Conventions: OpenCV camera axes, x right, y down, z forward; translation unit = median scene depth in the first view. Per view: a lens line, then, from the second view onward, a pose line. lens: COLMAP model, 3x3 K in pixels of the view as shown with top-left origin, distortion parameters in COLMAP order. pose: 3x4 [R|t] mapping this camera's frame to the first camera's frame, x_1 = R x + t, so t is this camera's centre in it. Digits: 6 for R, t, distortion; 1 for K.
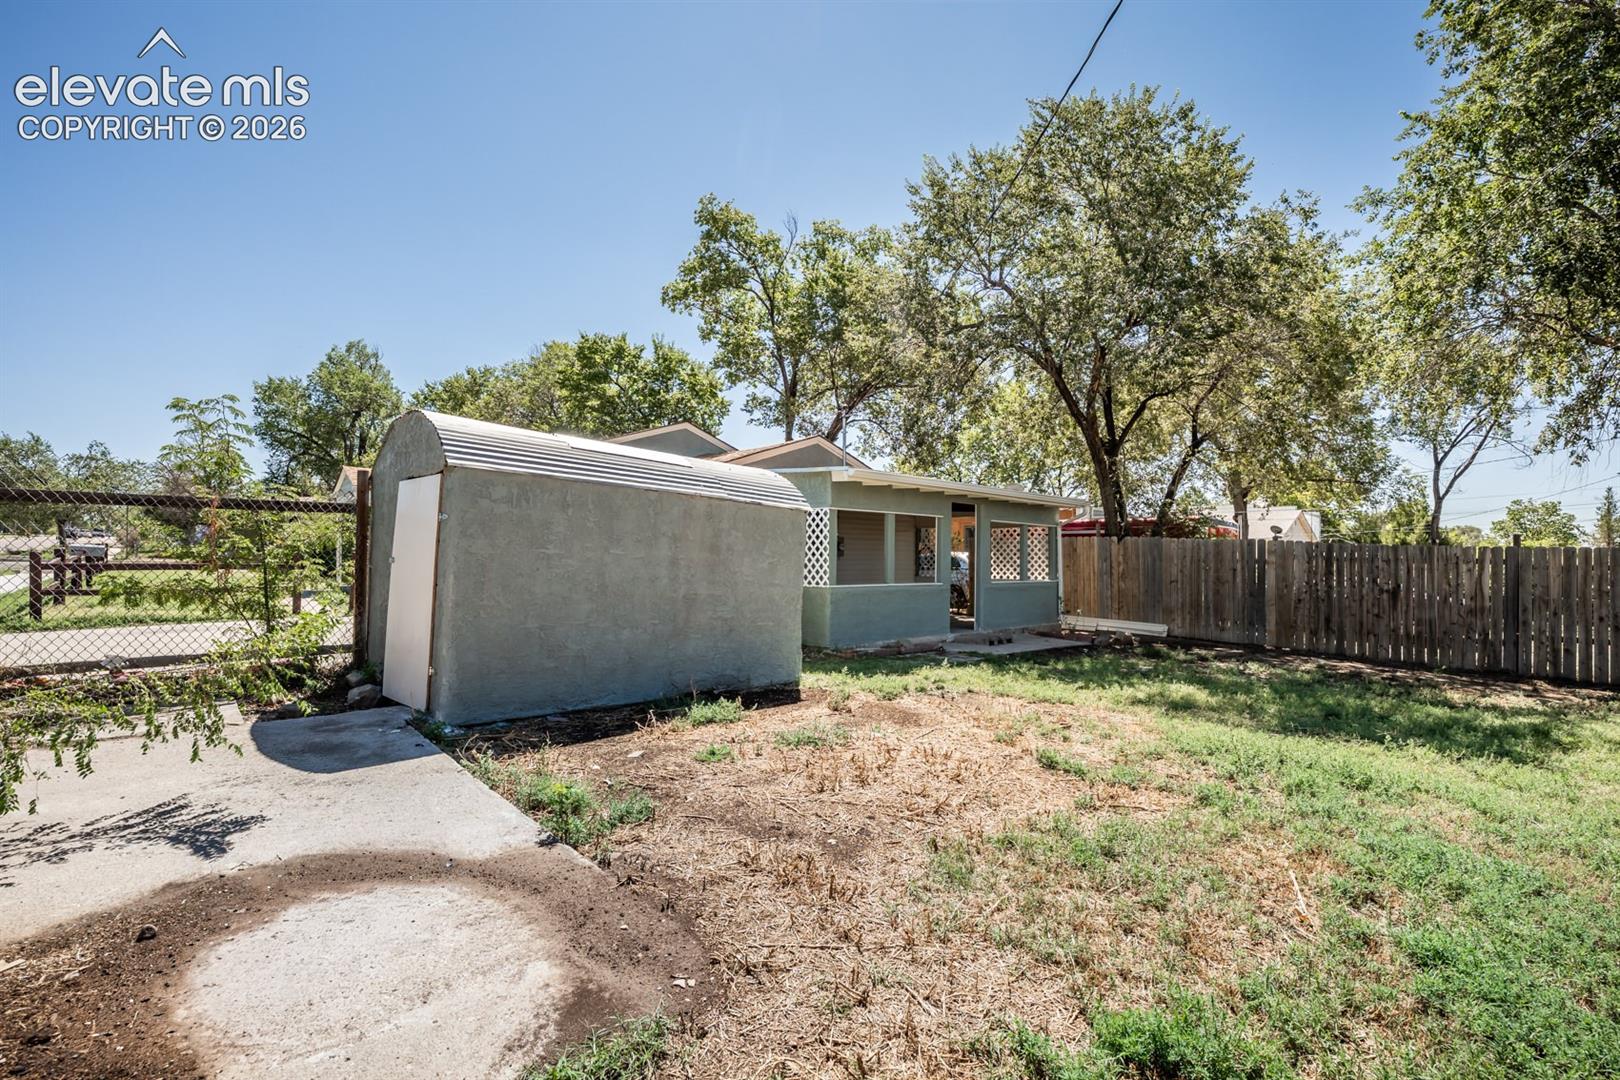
lens RADIAL K [[731.8, 0, 817.0], [0, 731.8, 540.8], [0, 0, 1]] dist [-0.008287, 0.000530]
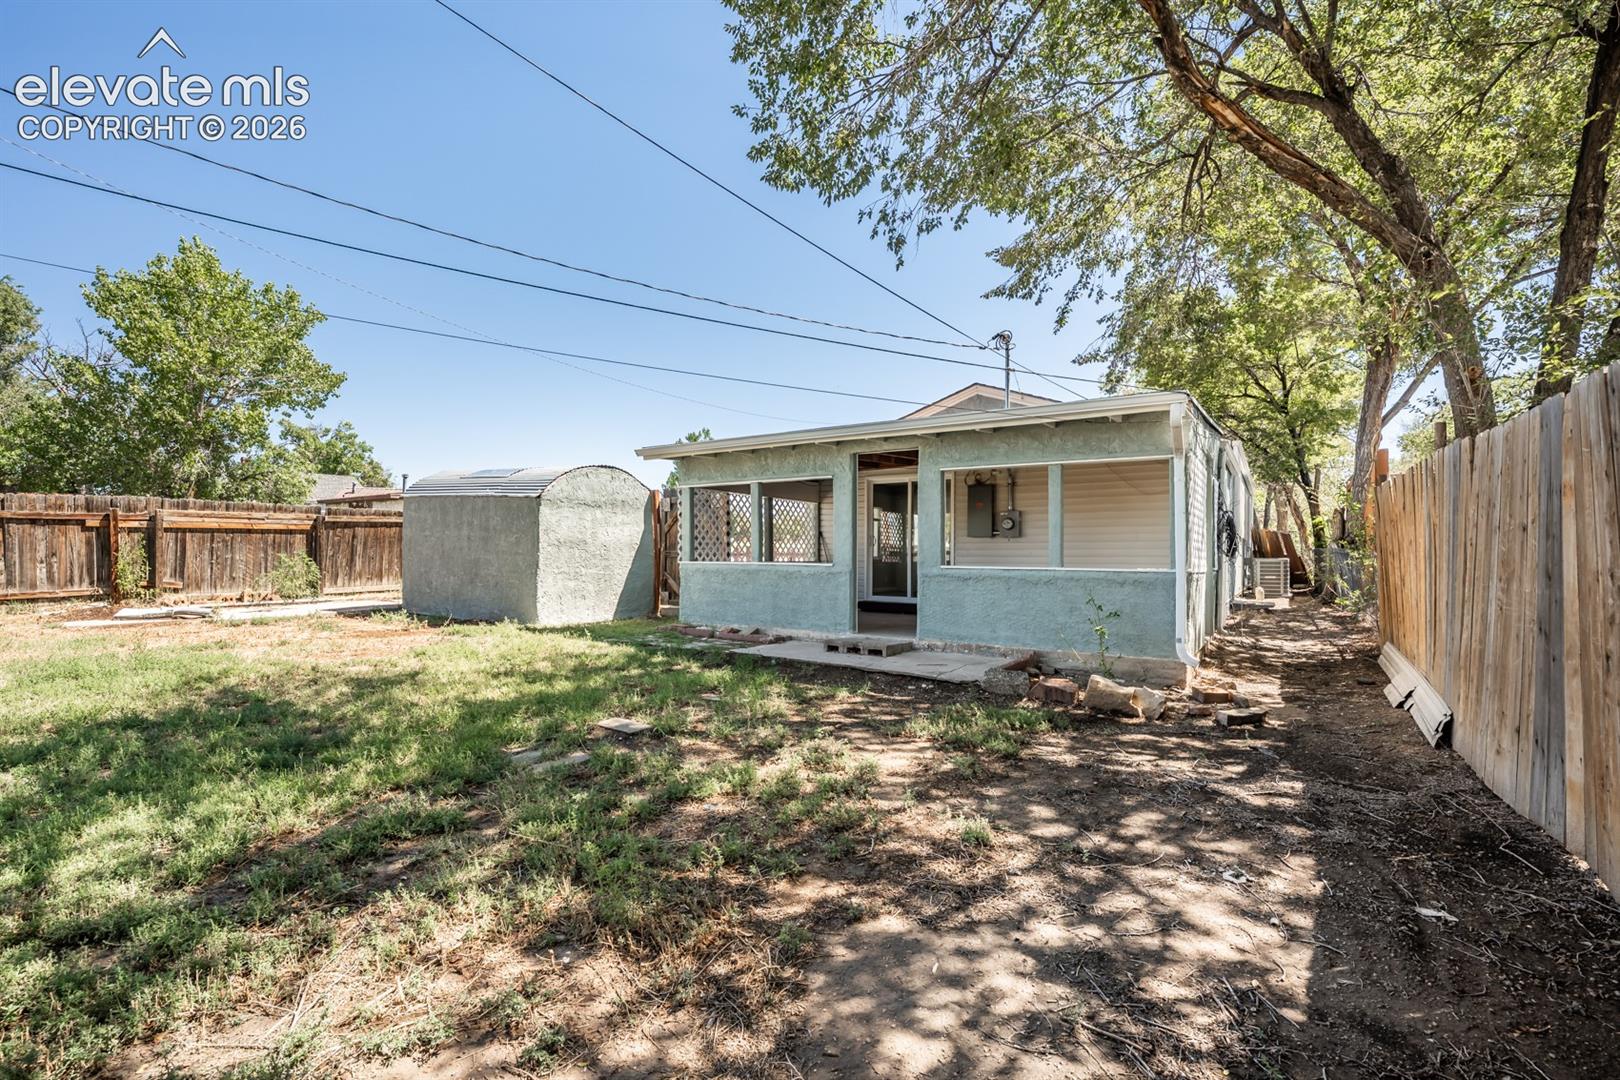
lens RADIAL K [[731.8, 0, 813.3], [0, 731.8, 539.4], [0, 0, 1]] dist [-0.008287, 0.000530]
pose [[0.205514, -0.033172, -0.978092, 0.845329], [0.017787, 0.999387, -0.030157, 0.051084], [0.978493, -0.011200, 0.205978, 0.766176]]
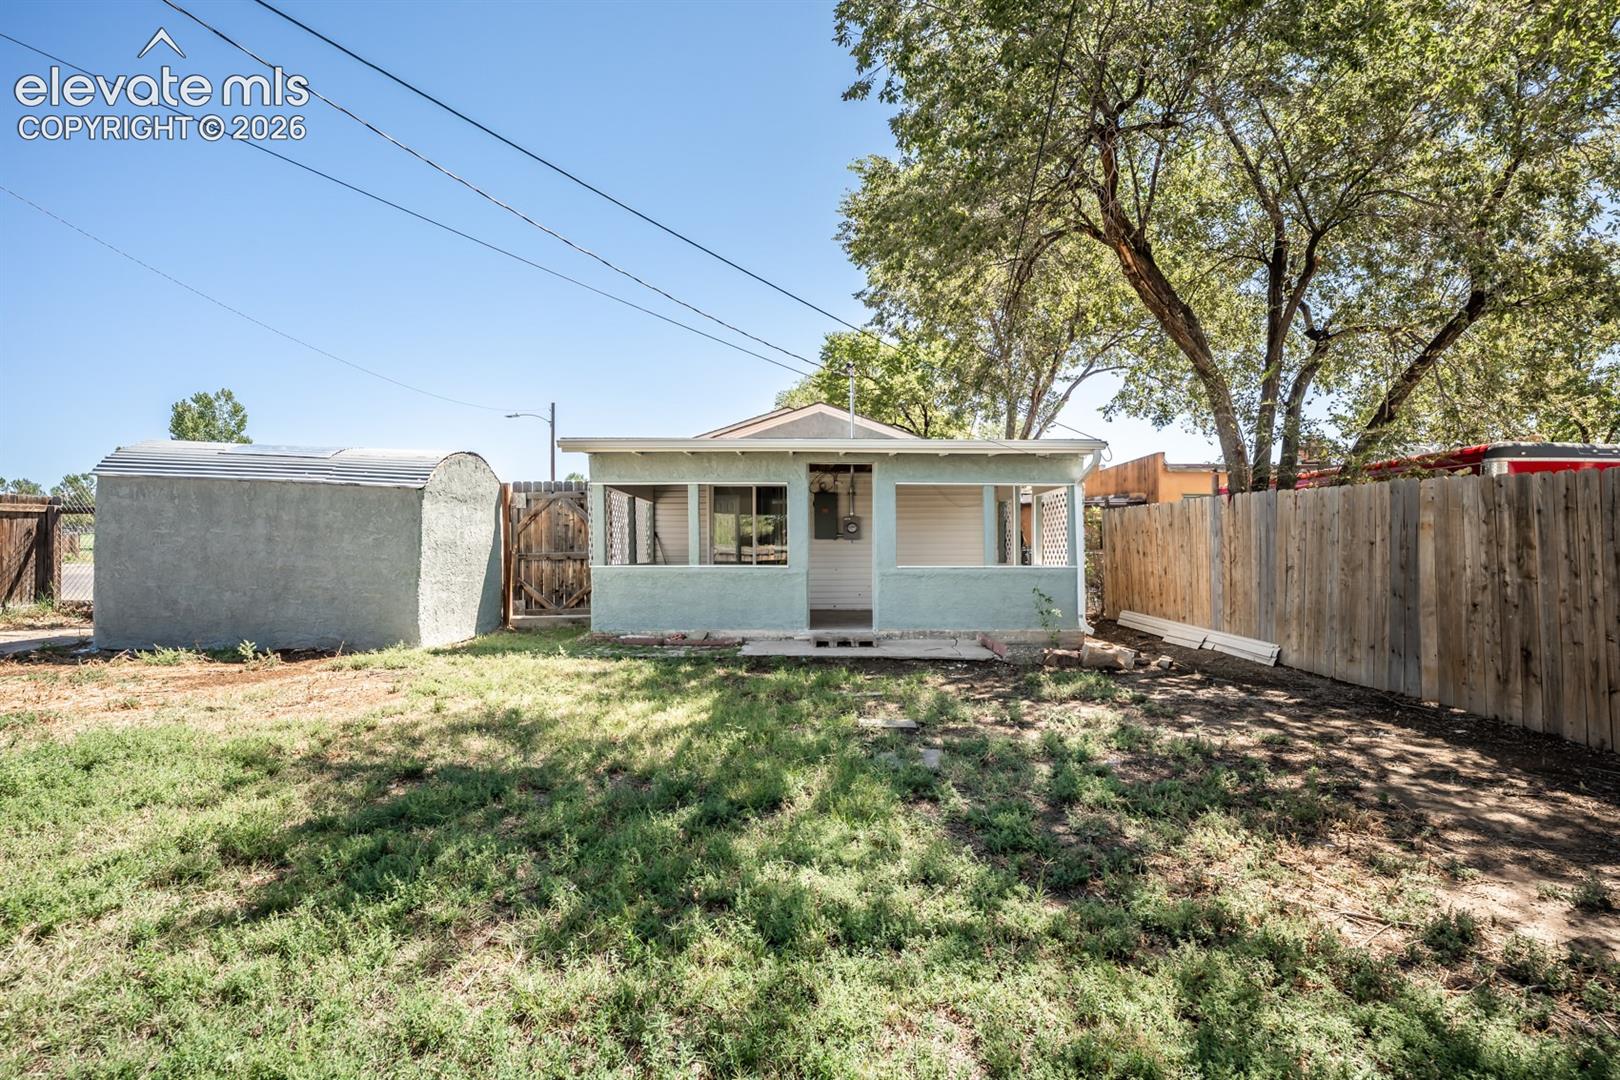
lens RADIAL K [[731.8, 0, 819.0], [0, 731.8, 541.5], [0, 0, 1]] dist [-0.008287, 0.000530]
pose [[0.729713, -0.023580, -0.683347, 0.695075], [0.025057, 0.999656, -0.007737, 0.035519], [0.683295, -0.011477, 0.730053, 0.401091]]
